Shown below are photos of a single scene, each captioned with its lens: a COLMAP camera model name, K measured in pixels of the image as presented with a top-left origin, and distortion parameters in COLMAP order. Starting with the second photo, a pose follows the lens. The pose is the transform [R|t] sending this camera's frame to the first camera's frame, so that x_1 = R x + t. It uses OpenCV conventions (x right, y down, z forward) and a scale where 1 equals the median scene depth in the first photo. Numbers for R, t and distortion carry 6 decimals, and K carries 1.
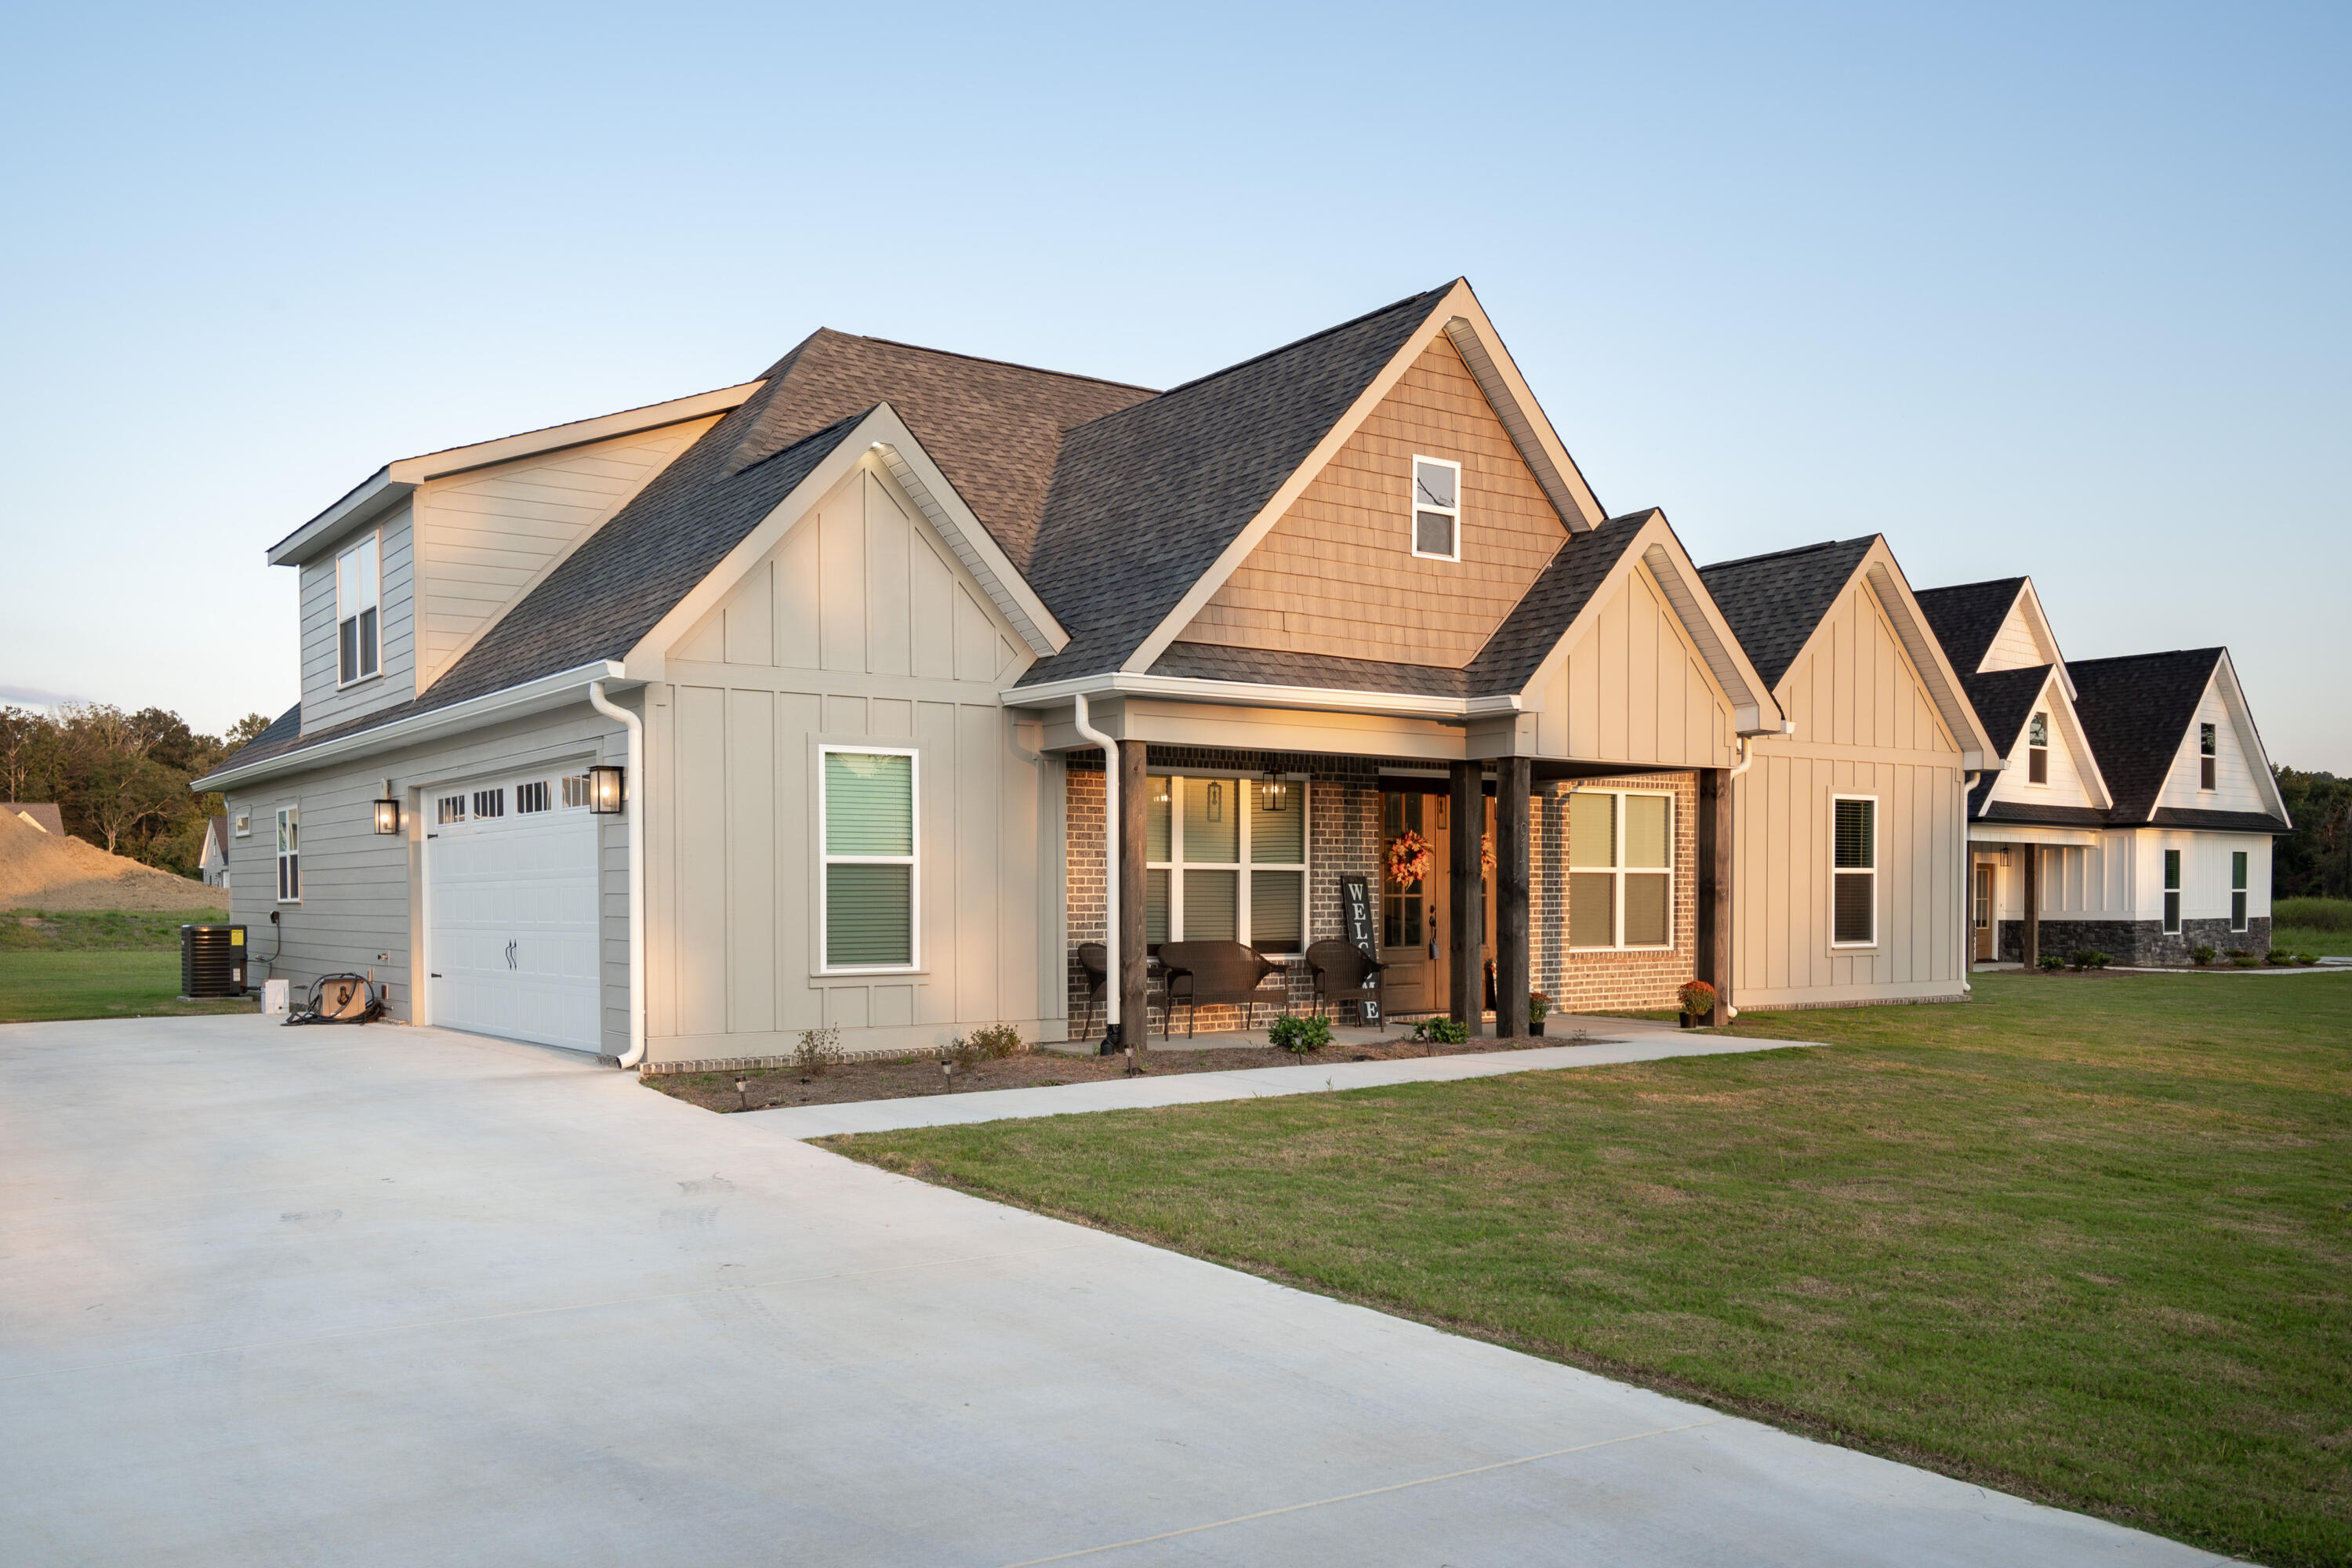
lens RADIAL K [[1980.7, 0, 1176.0], [0, 1980.7, 784.0], [0, 0, 1]] dist [-0.005135, -0.005904]
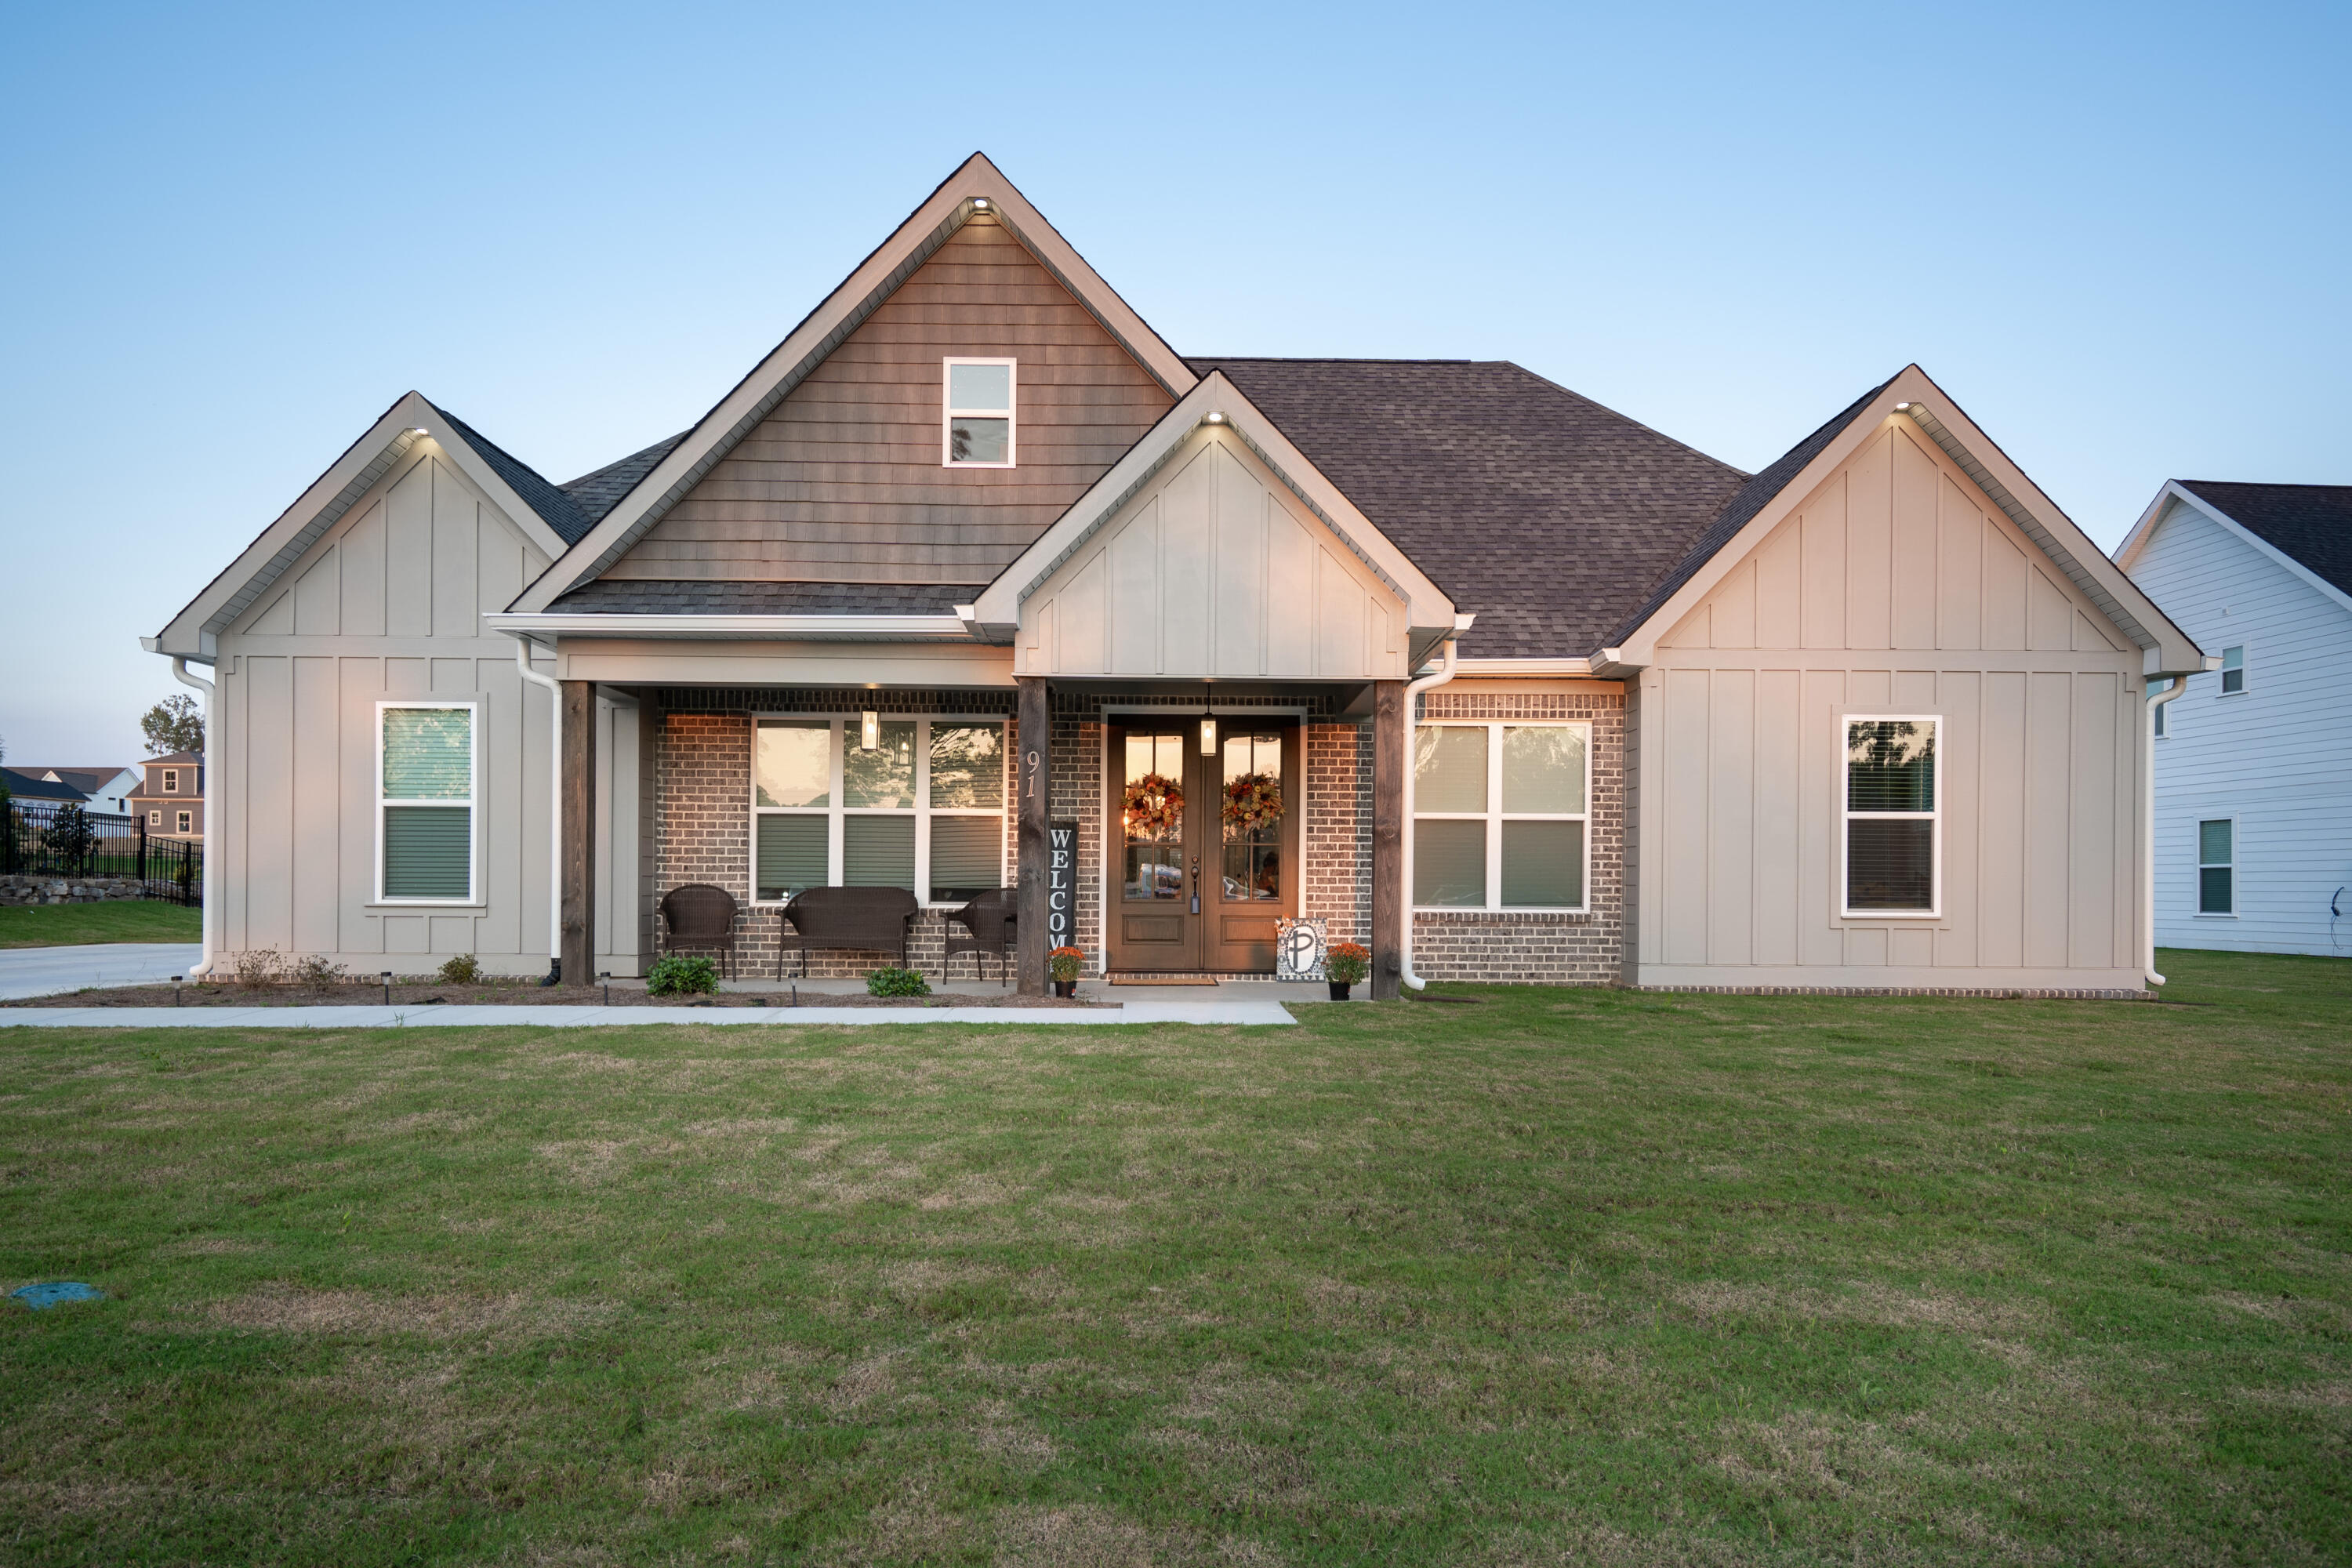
lens RADIAL K [[1617.2, 0, 1209.7], [0, 1617.2, 772.3], [0, 0, 1]] dist [0.003702, 0.003309]
pose [[0.811864, -0.034260, -0.582840, 0.640174], [0.024663, 0.999398, -0.024391, 0.047036], [0.583325, 0.005427, 0.812221, 0.452531]]
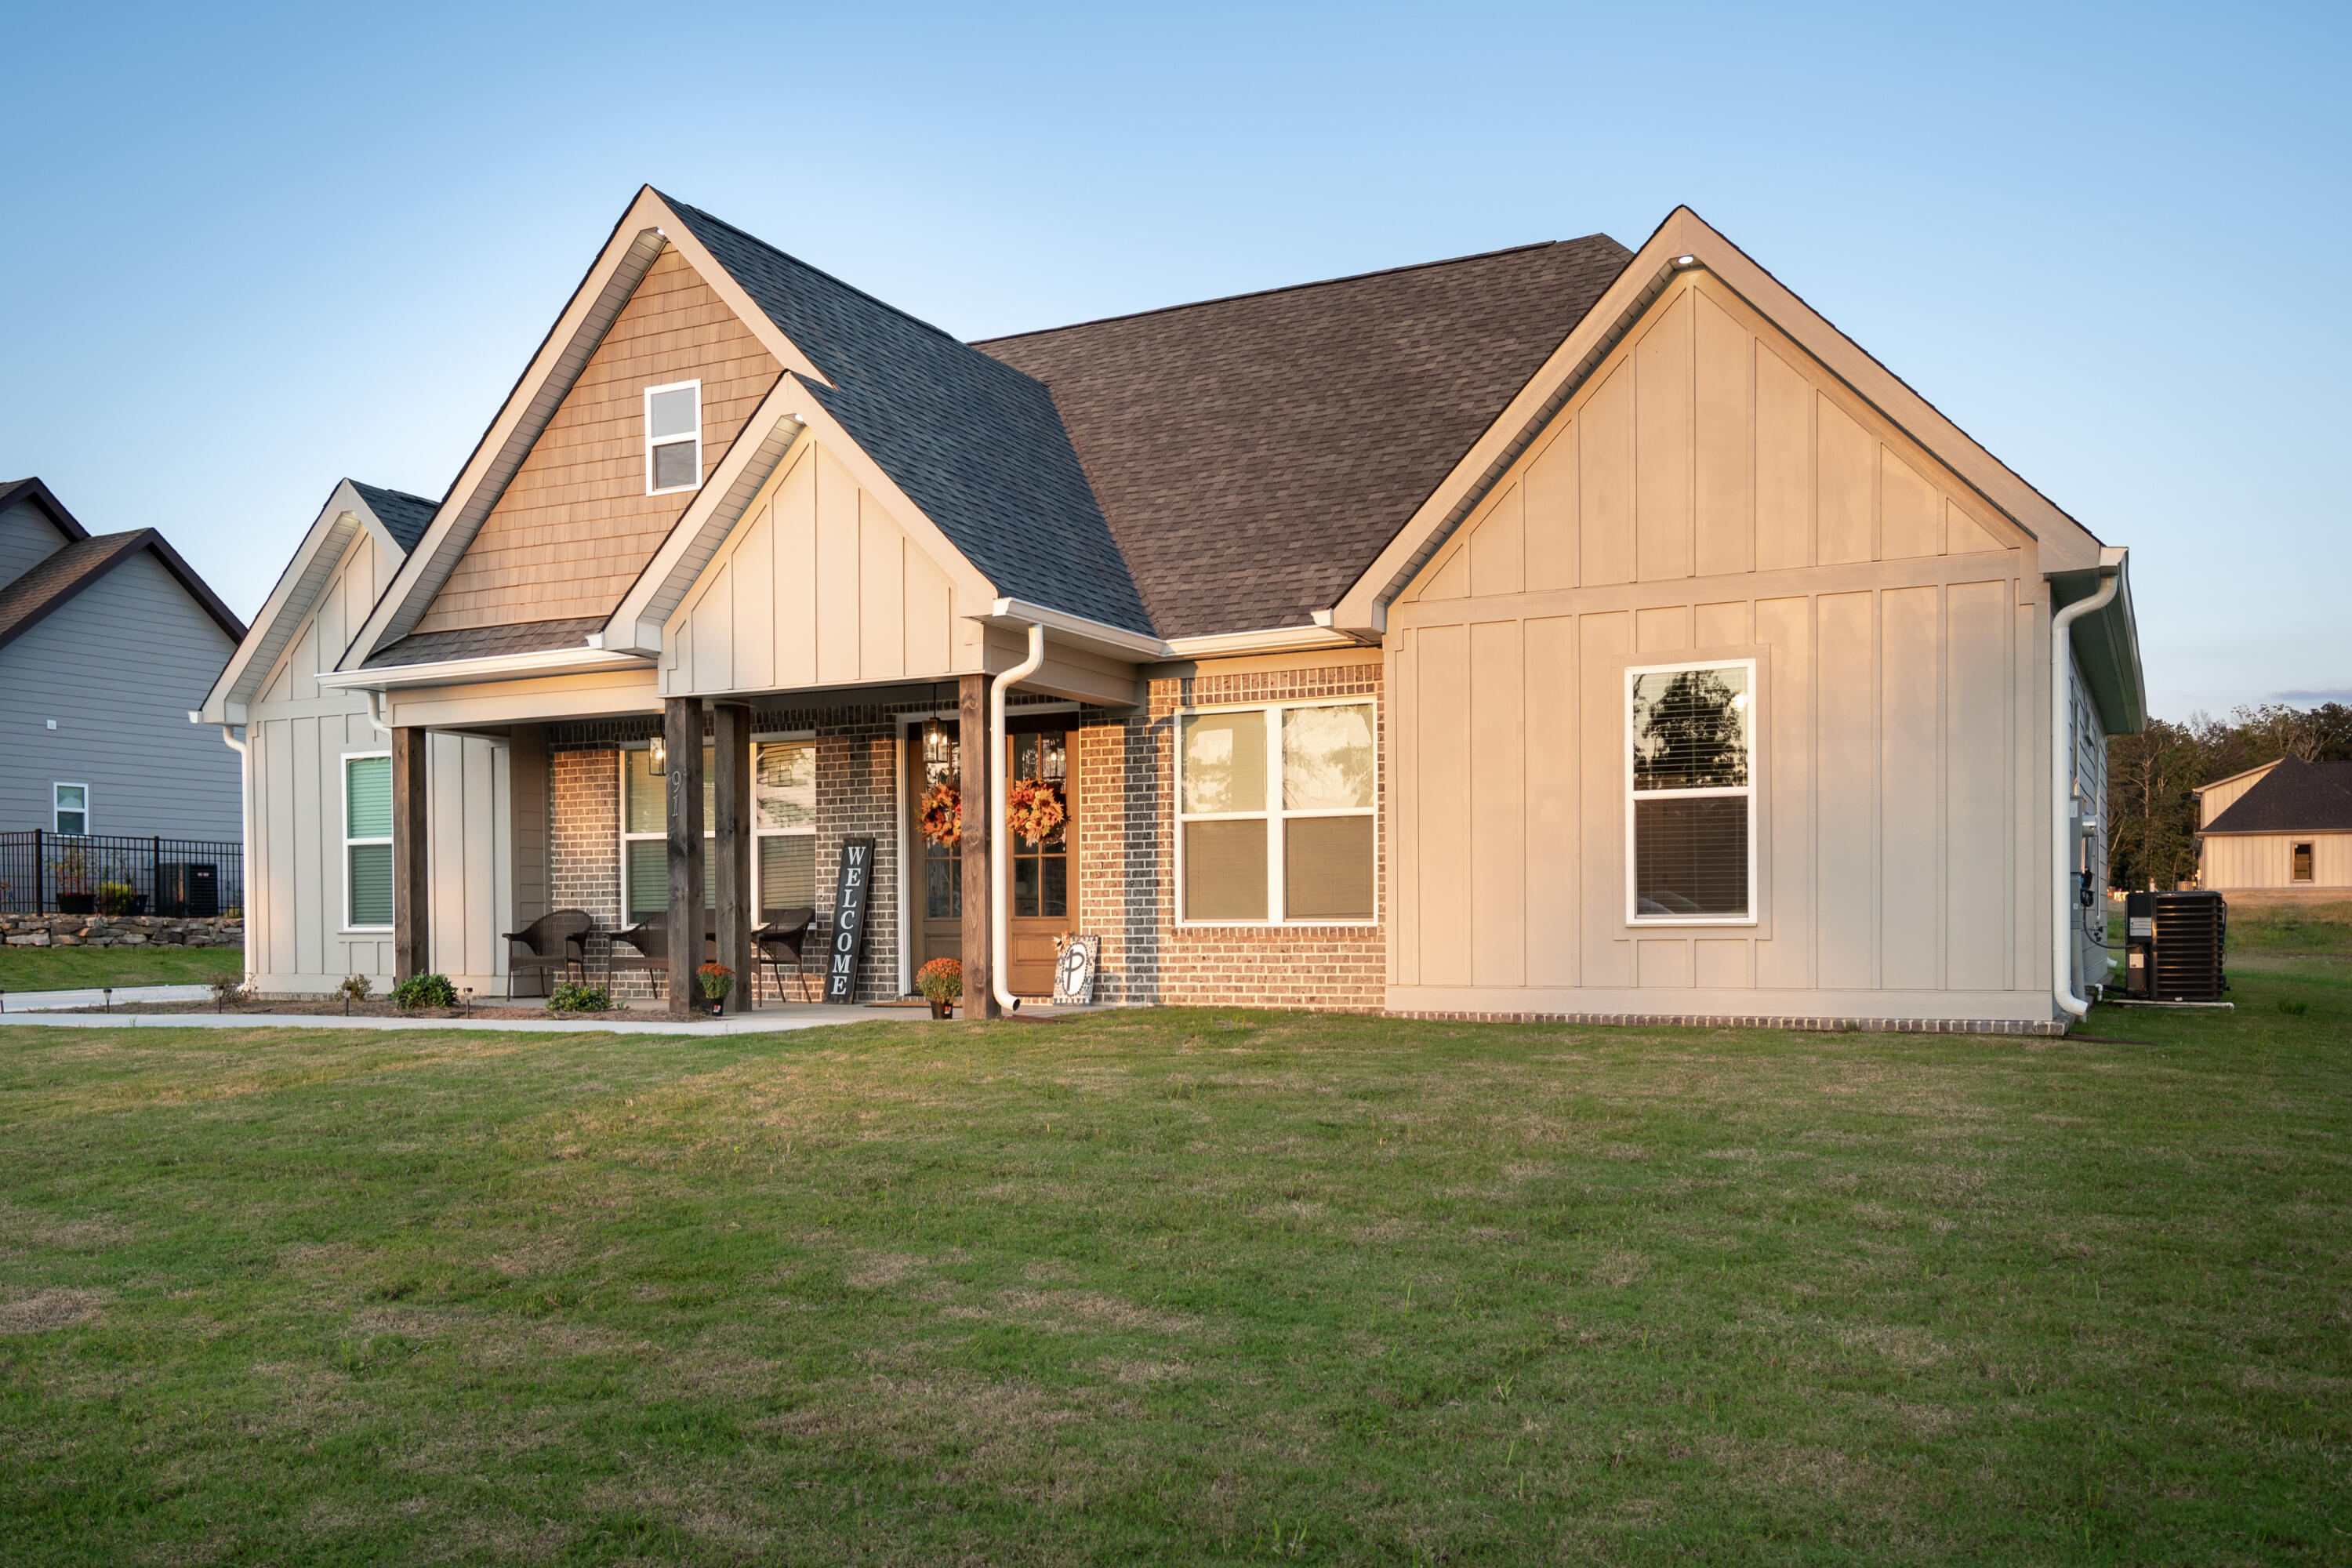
lens RADIAL K [[1980.7, 0, 1176.0], [0, 1980.7, 784.0], [0, 0, 1]] dist [-0.005135, -0.005904]
pose [[0.436052, -0.063216, -0.897699, 1.040940], [0.059791, 0.997361, -0.041191, 0.073133], [0.897933, -0.035713, 0.438680, 0.792258]]
